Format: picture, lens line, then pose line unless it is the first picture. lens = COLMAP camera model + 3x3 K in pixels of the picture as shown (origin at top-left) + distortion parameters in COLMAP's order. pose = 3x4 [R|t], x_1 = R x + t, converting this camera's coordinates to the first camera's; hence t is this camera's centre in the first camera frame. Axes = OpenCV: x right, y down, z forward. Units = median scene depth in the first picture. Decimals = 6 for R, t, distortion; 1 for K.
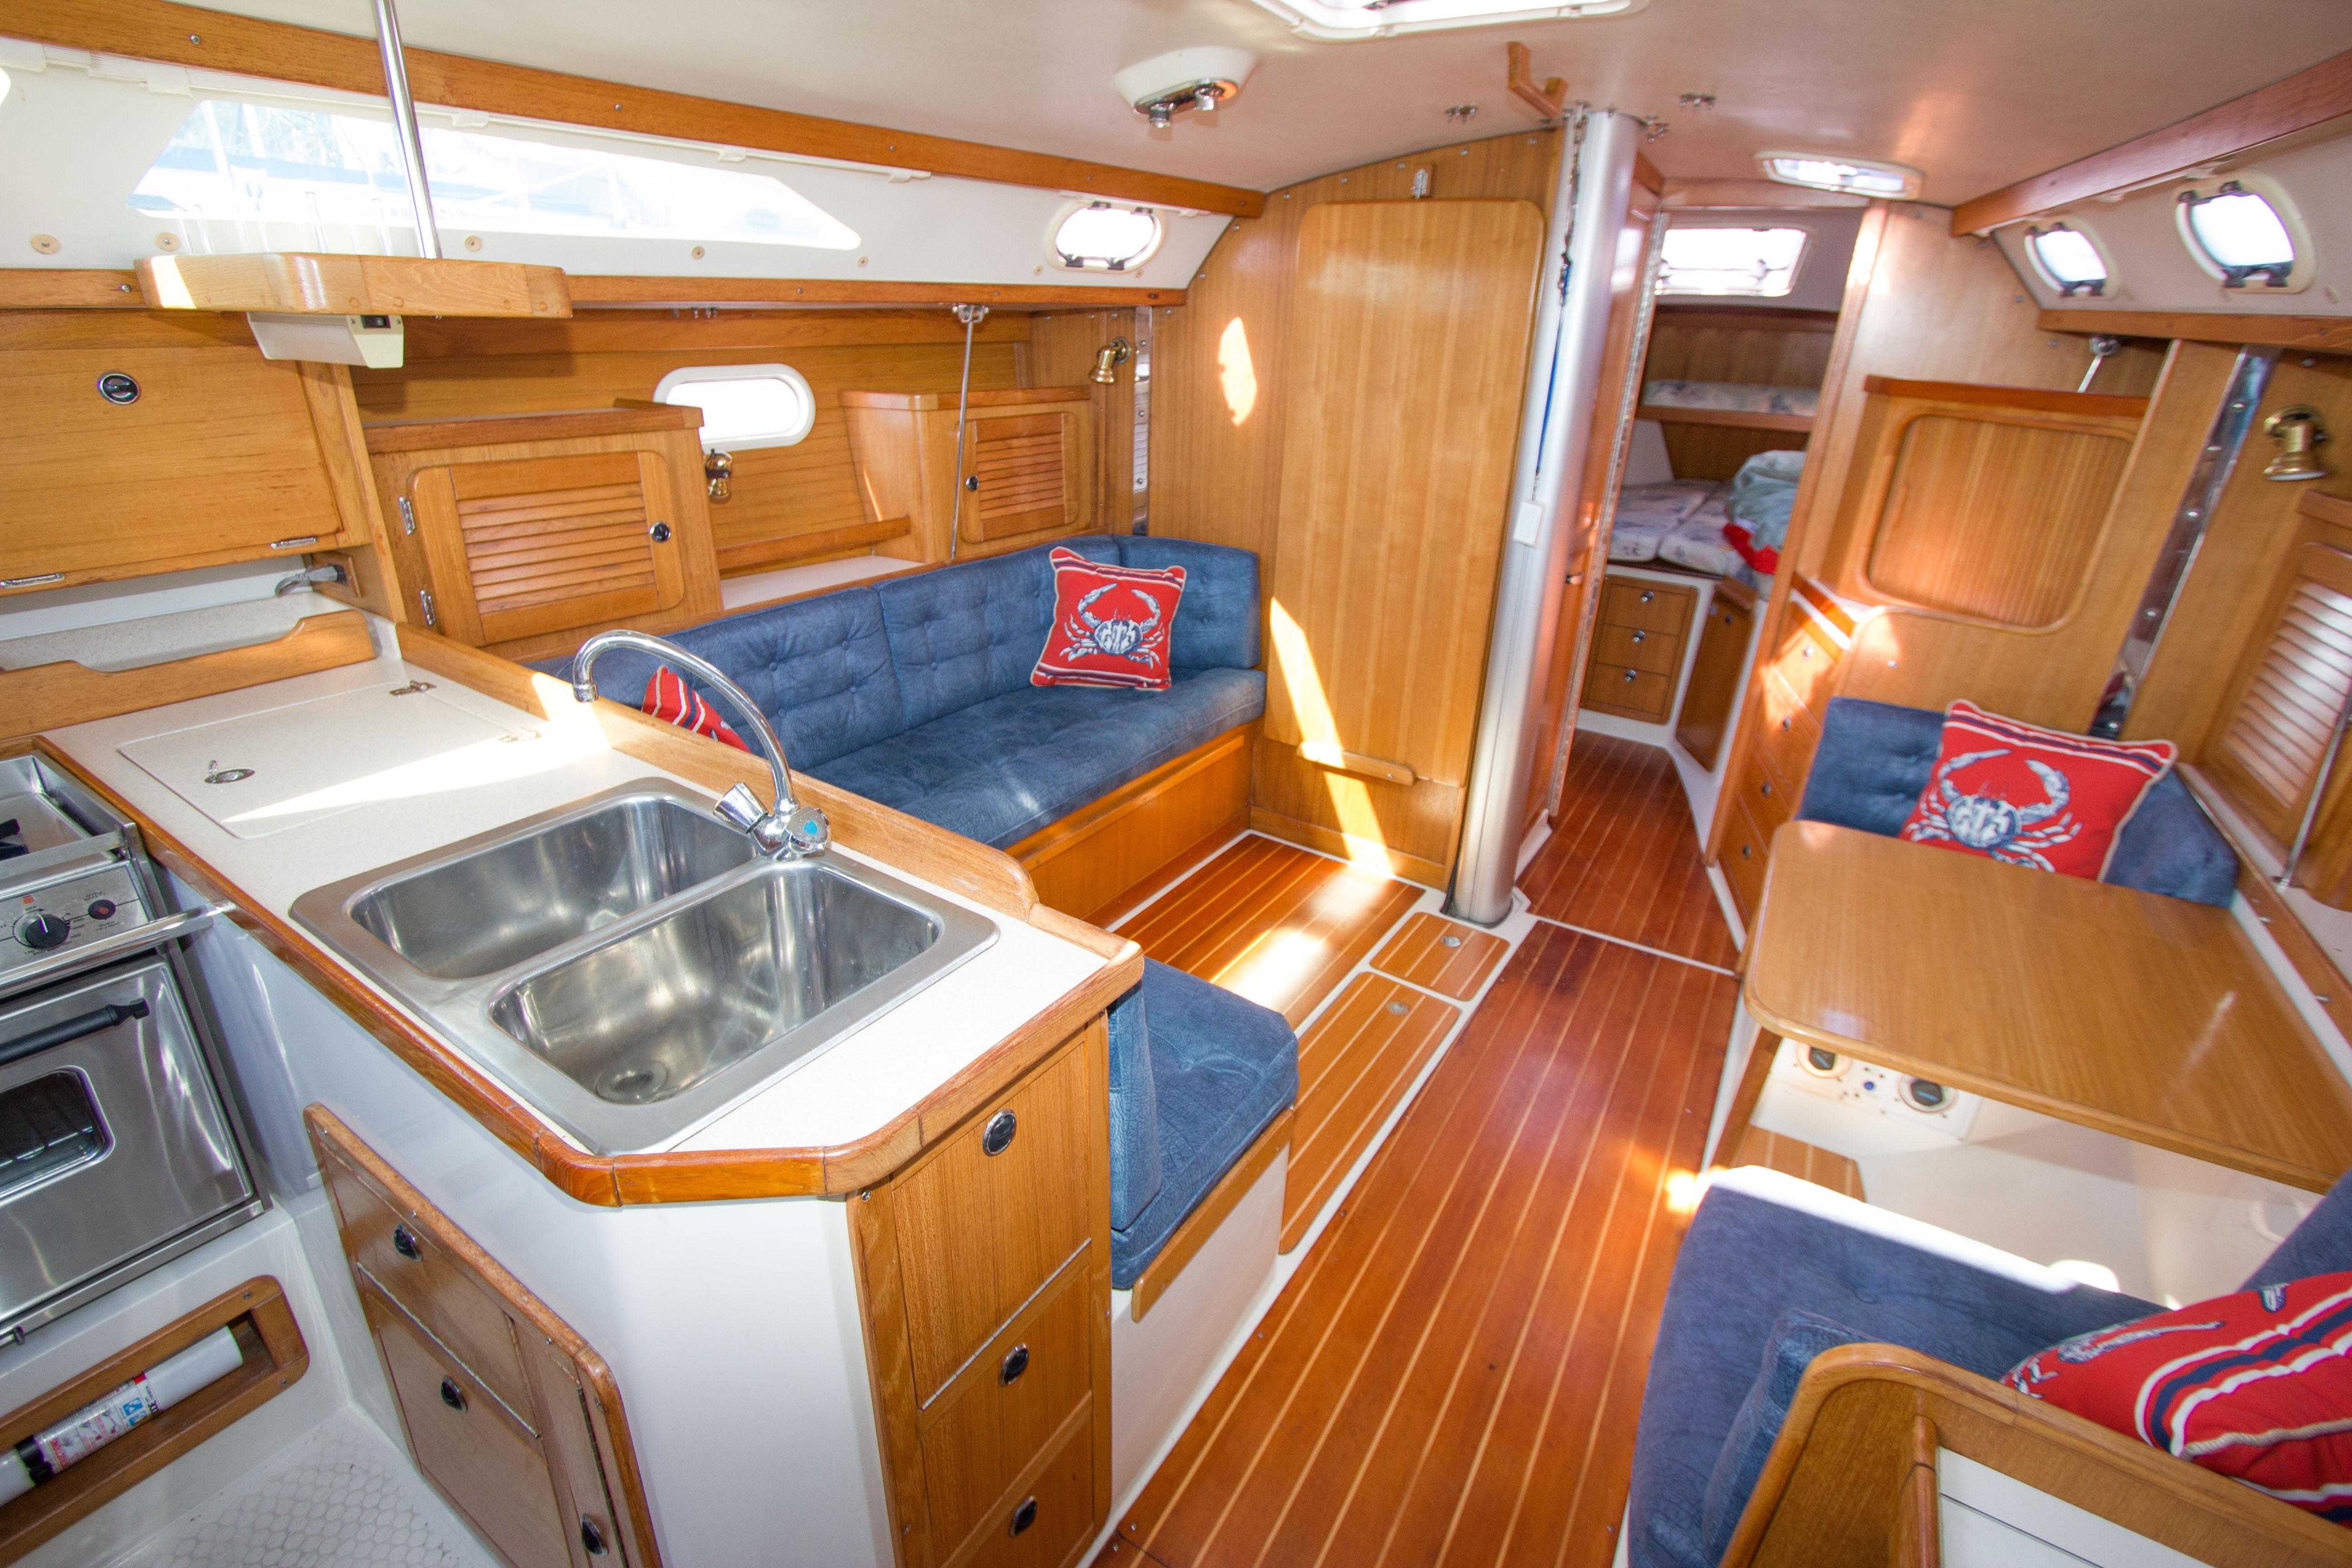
lens RADIAL K [[1081.2, 0, 1169.4], [0, 1081.2, 768.9], [0, 0, 1]] dist [-0.023171, 0.005222]
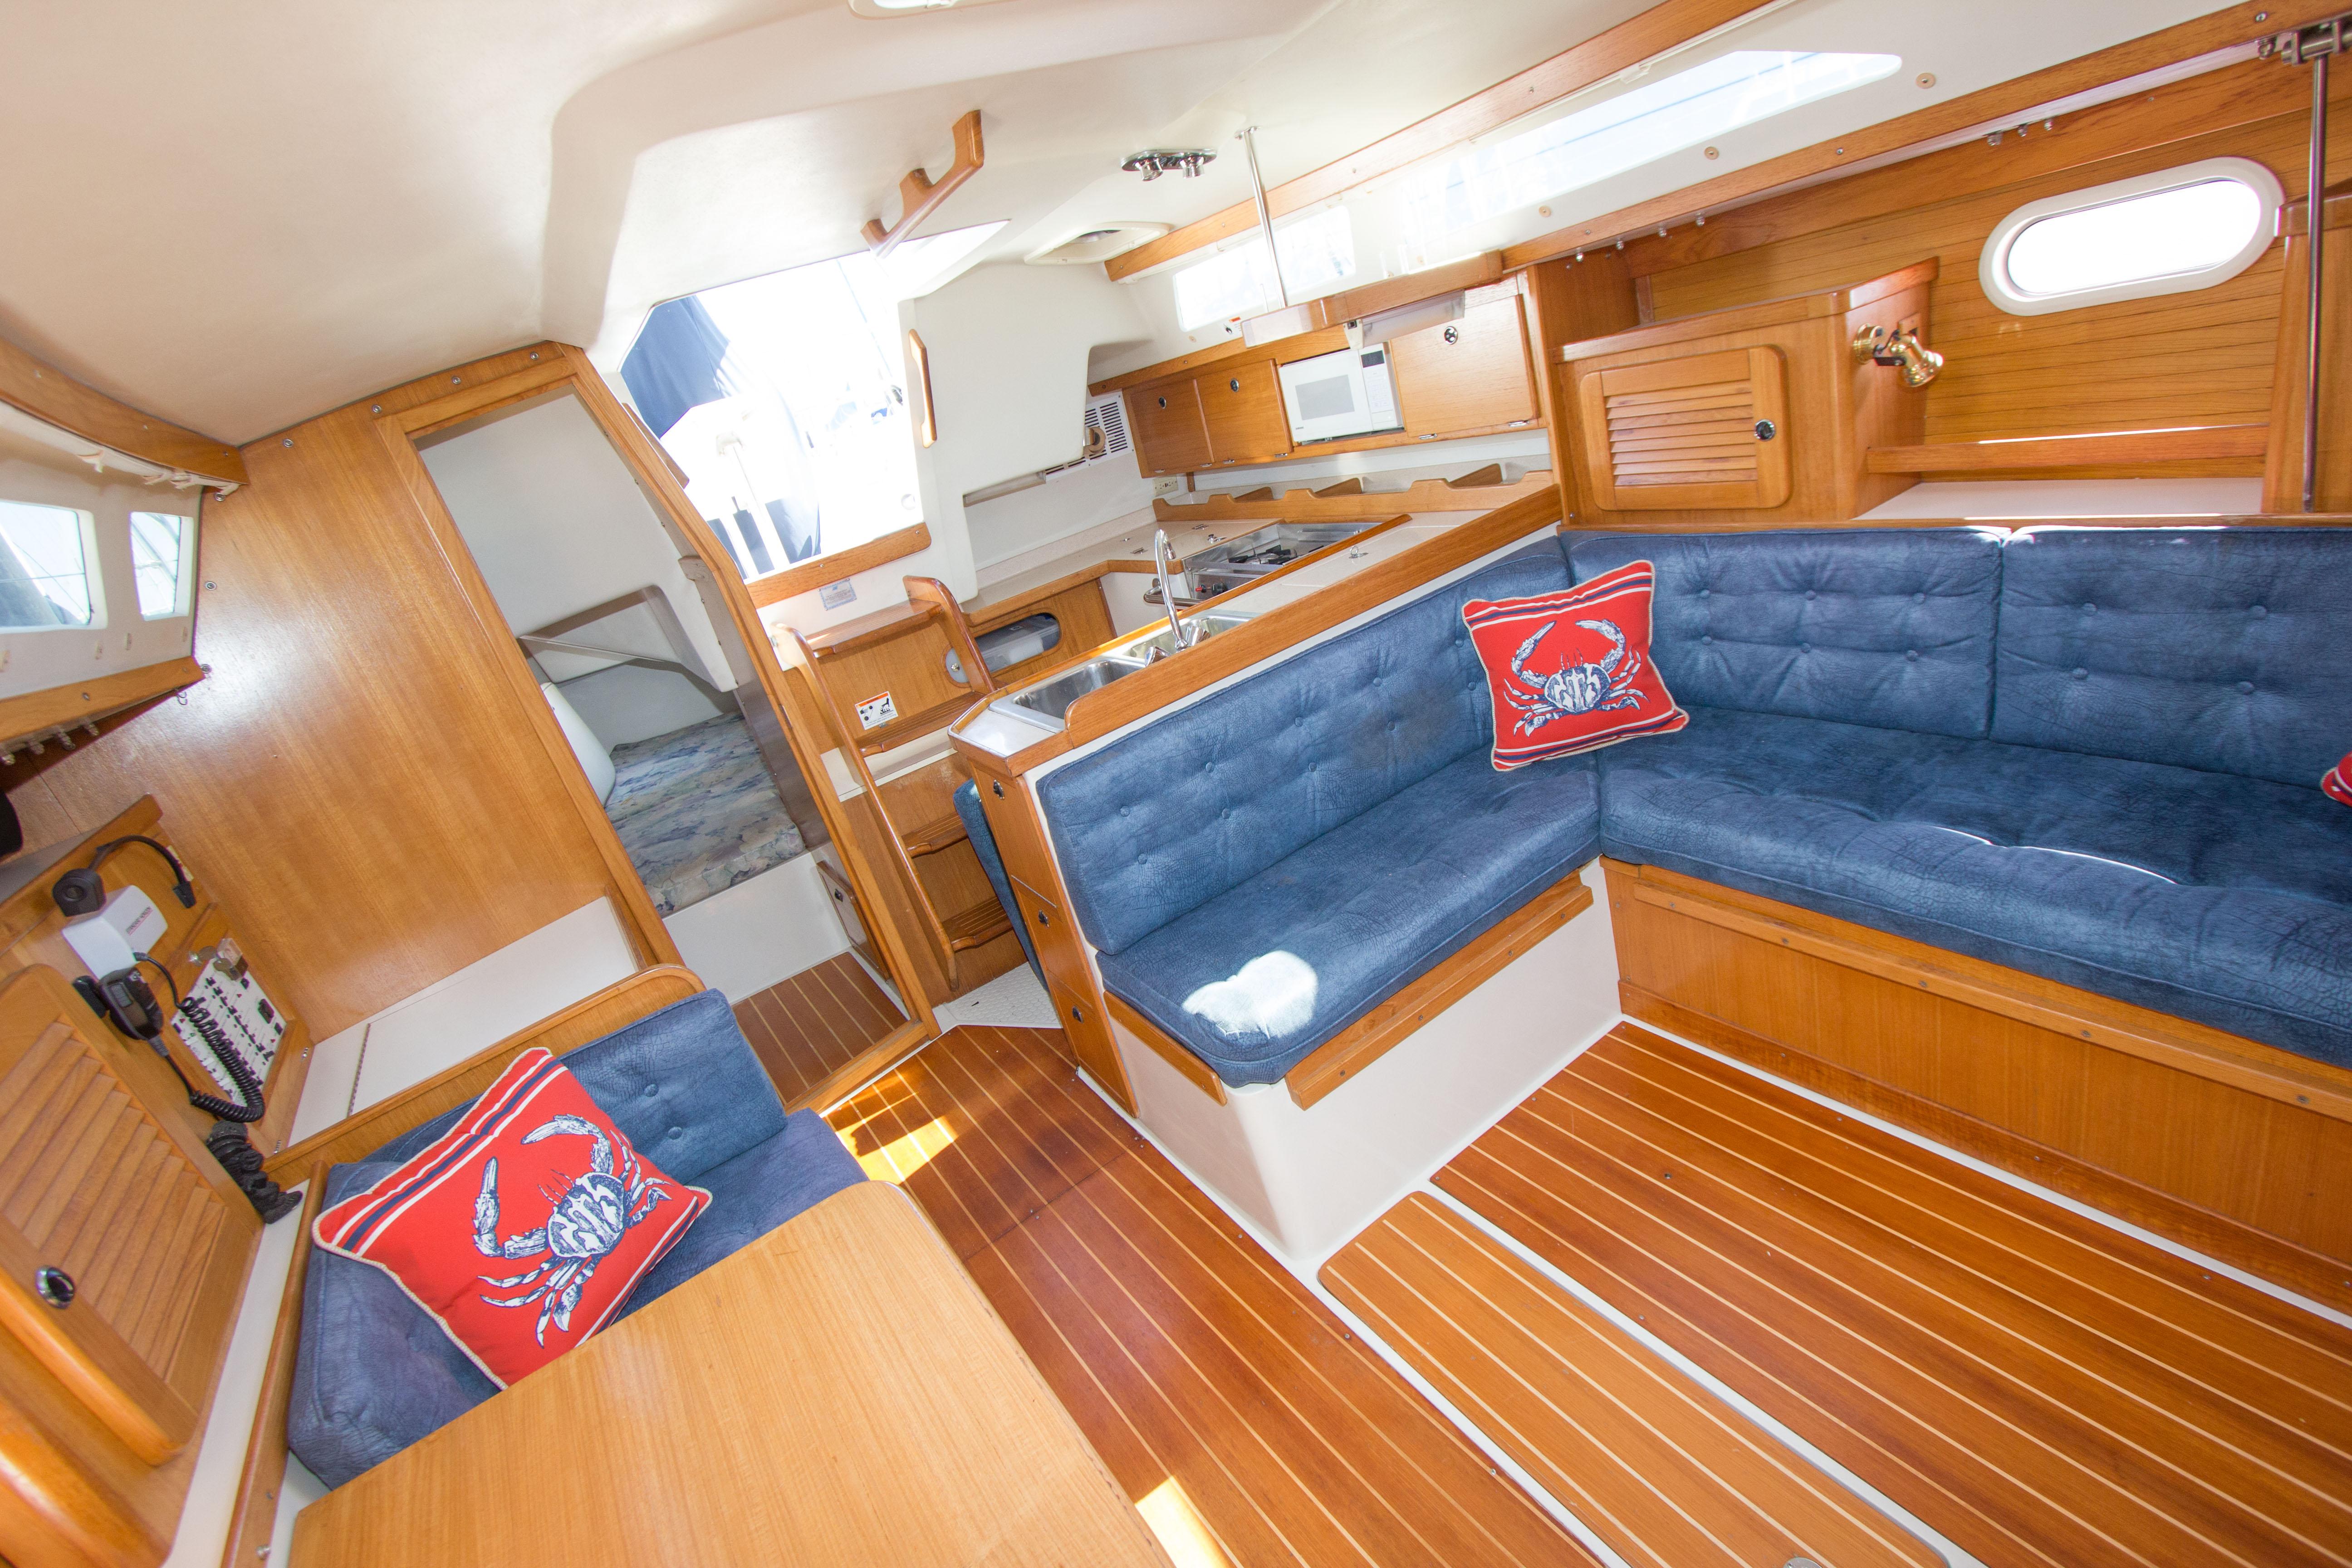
lens RADIAL K [[1077.9, 0, 1173.3], [0, 1077.9, 776.0], [0, 0, 1]] dist [-0.016999, -0.000202]
pose [[-0.406688, 0.406263, -0.818264, 0.591595], [-0.107294, 0.868241, 0.484403, -0.316533], [0.907245, 0.284795, -0.309513, 0.788439]]
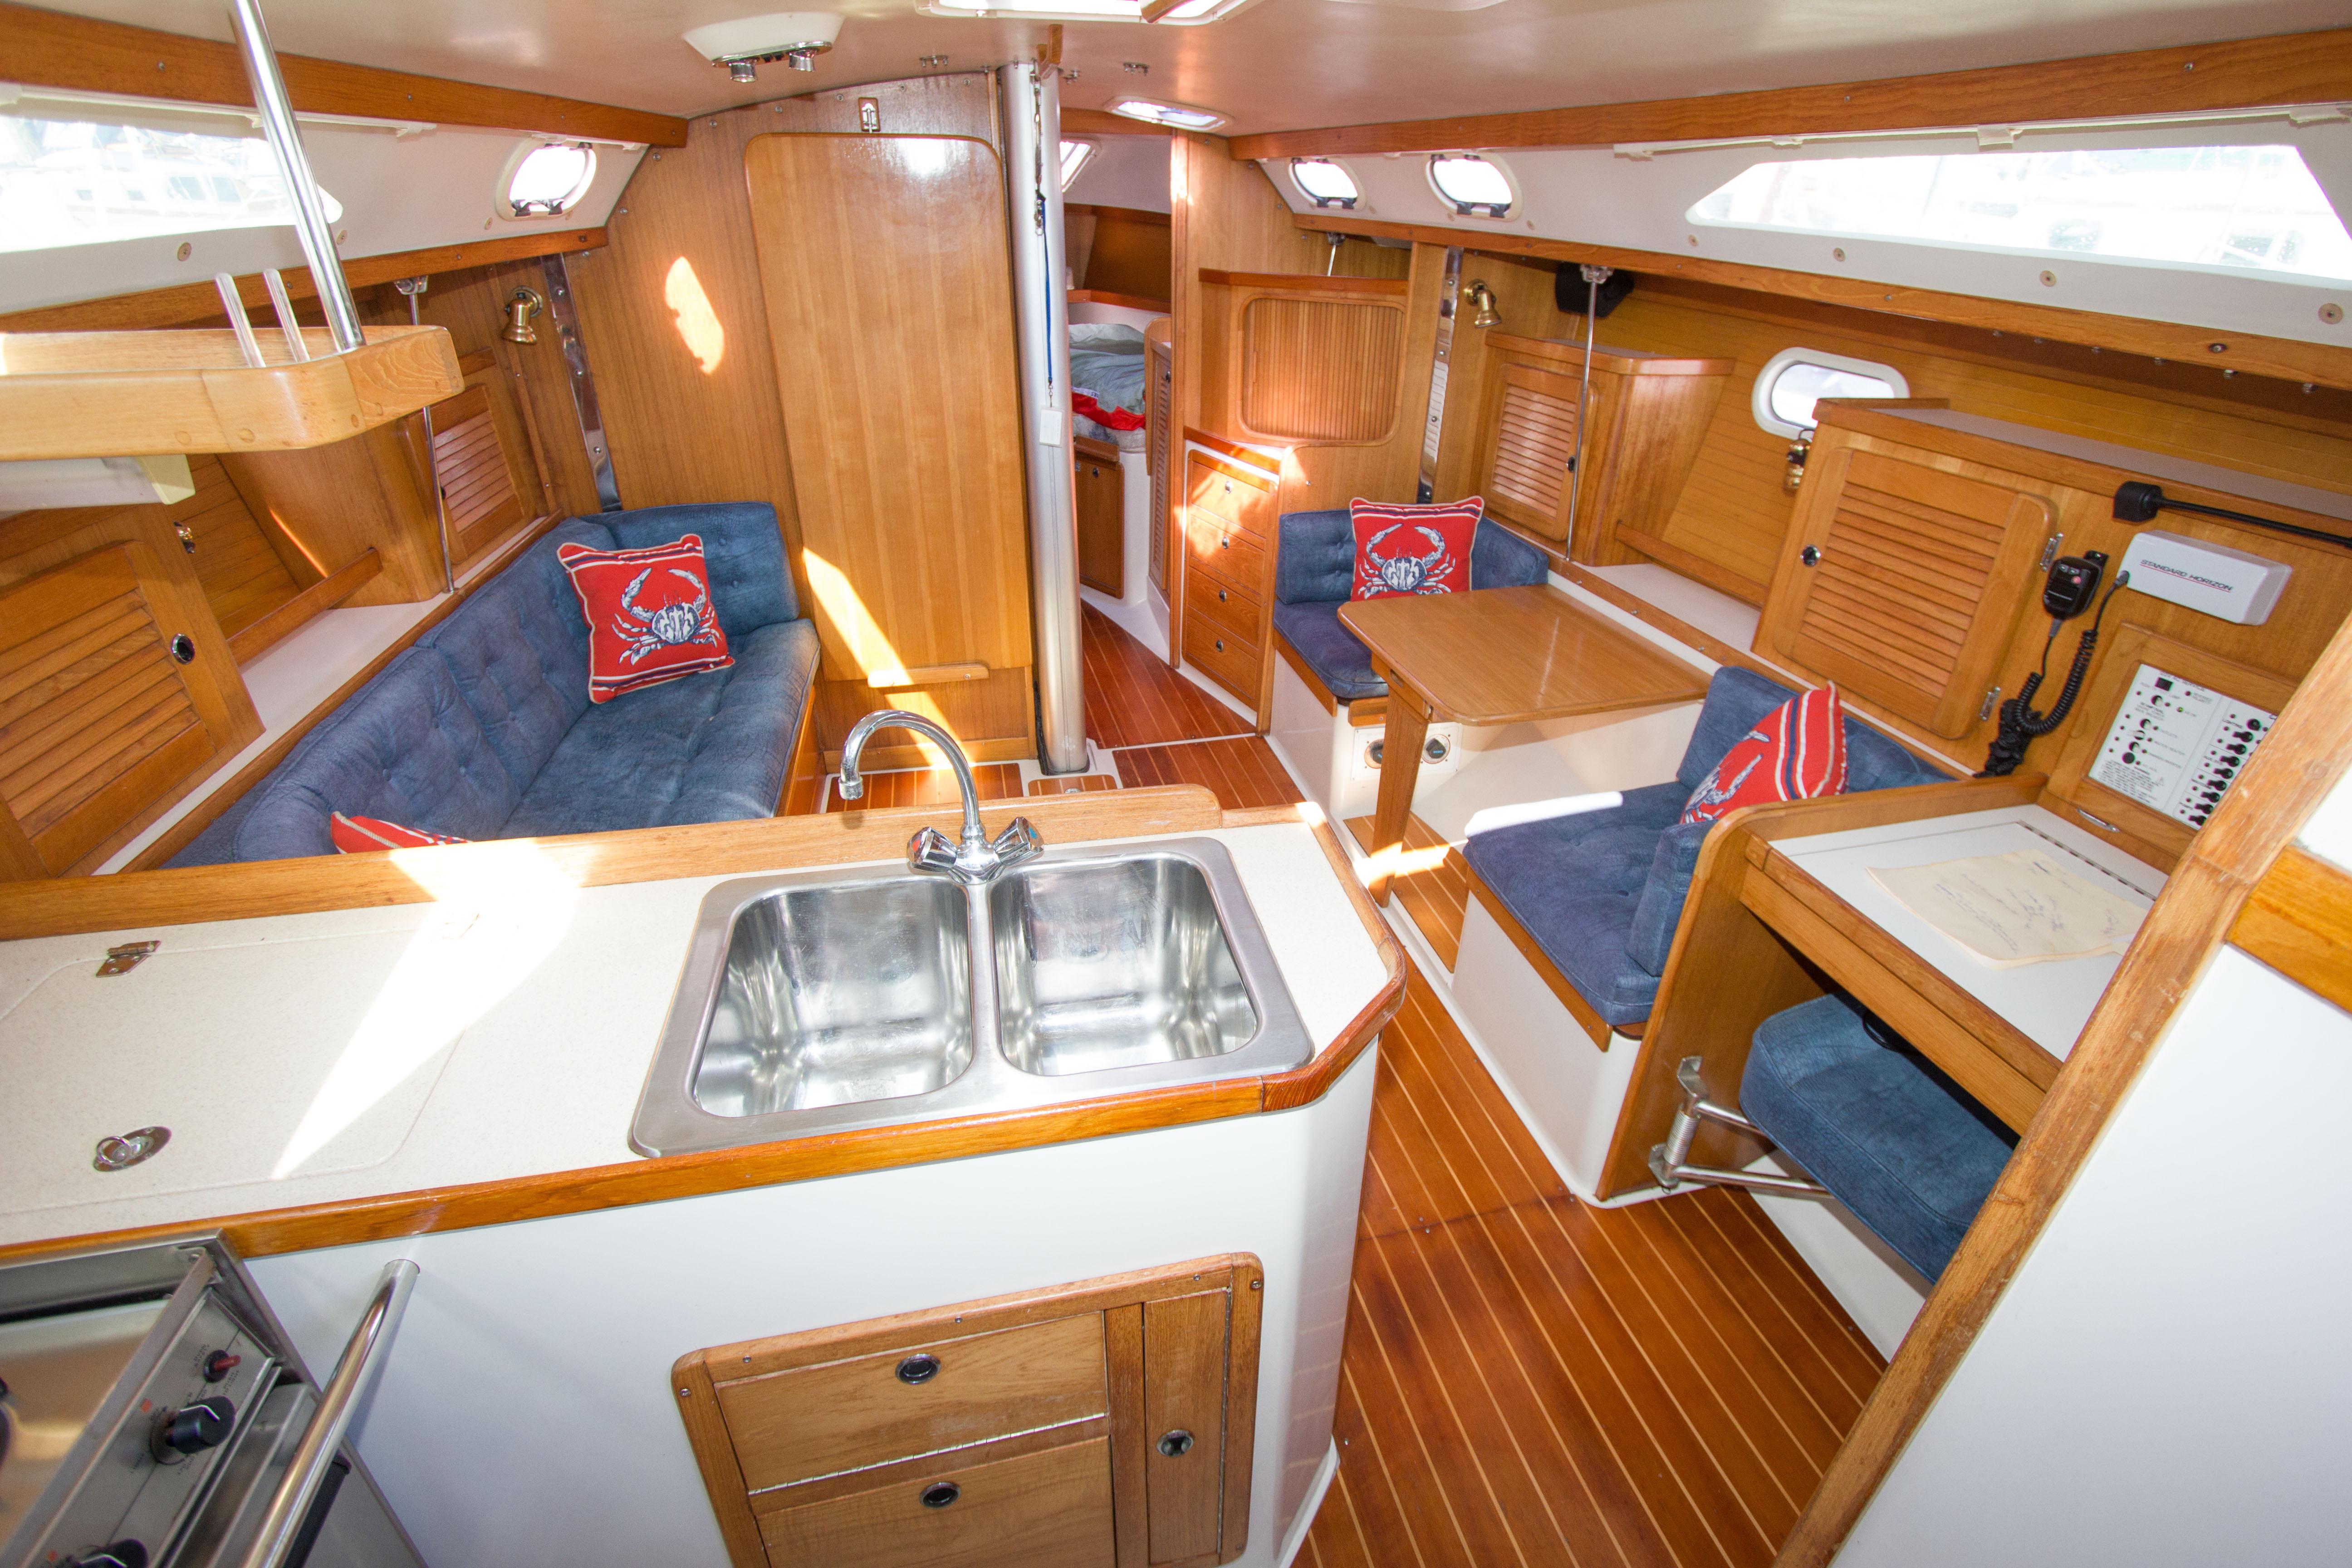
lens RADIAL K [[1083.9, 0, 1194.7], [0, 1083.9, 760.9], [0, 0, 1]] dist [-0.016062, 0.000720]
pose [[0.699004, -0.357295, 0.619463, -0.410508], [0.290090, 0.933437, 0.211051, -0.093084], [-0.653637, 0.032175, 0.756124, 0.027303]]
